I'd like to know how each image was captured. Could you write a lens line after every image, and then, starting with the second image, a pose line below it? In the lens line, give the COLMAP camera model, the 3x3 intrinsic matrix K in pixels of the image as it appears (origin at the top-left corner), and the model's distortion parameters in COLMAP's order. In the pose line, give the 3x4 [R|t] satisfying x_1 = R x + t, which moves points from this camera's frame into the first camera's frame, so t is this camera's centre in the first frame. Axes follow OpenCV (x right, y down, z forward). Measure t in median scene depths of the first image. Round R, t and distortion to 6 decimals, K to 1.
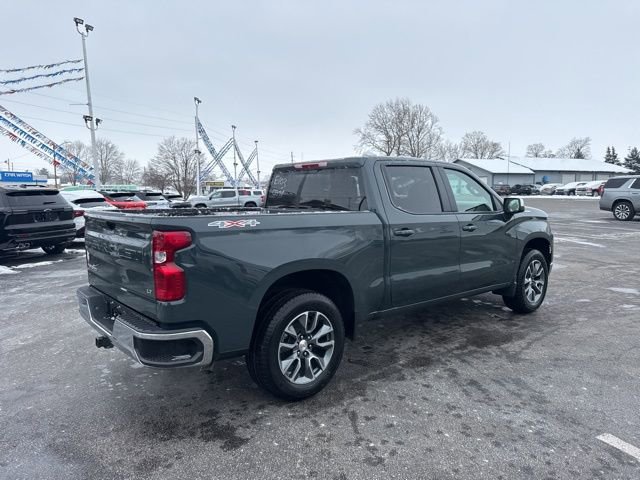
lens RADIAL K [[445.9, 0, 317.8], [0, 445.9, 236.6], [0, 0, 1]] dist [0.053817, -0.061565]
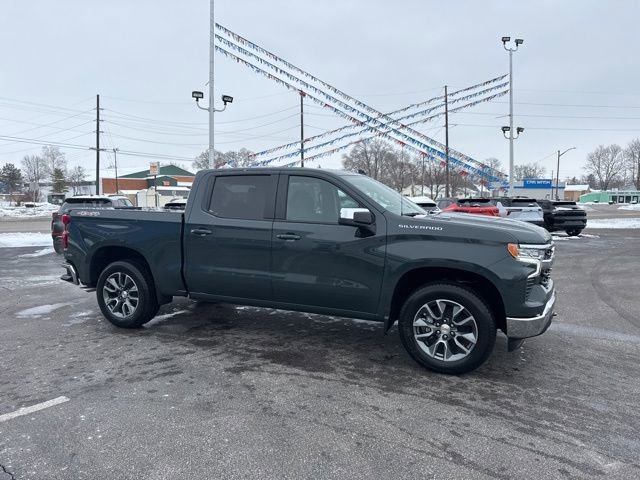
lens RADIAL K [[445.9, 0, 315.4], [0, 445.9, 236.7], [0, 0, 1]] dist [0.053817, -0.061565]
pose [[0.463813, 0.082801, -0.882055, 1.366149], [-0.093947, 0.994606, 0.043966, -0.075776], [0.880938, 0.062475, 0.469090, 0.686058]]
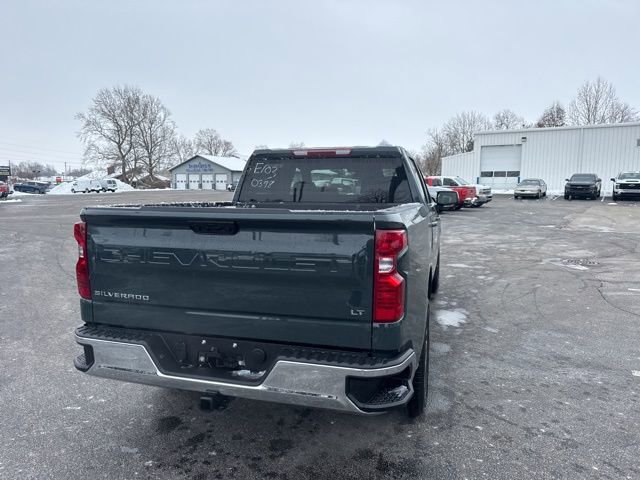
lens RADIAL K [[445.9, 0, 318.1], [0, 445.9, 240.8], [0, 0, 1]] dist [0.053817, -0.061565]
pose [[0.834460, -0.057087, 0.548103, -0.562958], [0.046844, 0.998368, 0.032666, -0.016071], [-0.549073, -0.001583, 0.835773, 0.285469]]
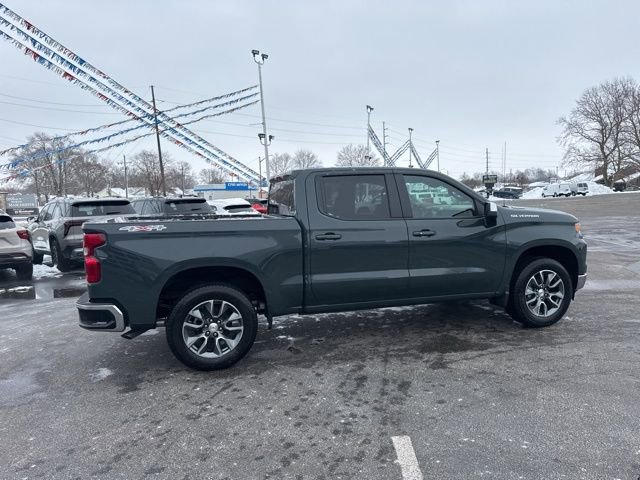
lens RADIAL K [[445.9, 0, 322.5], [0, 445.9, 242.6], [0, 0, 1]] dist [0.053817, -0.061565]
pose [[0.915651, 0.019905, -0.401482, 0.601952], [-0.016279, 0.999790, 0.012442, -0.008361], [0.401645, -0.004857, 0.915782, -0.006872]]
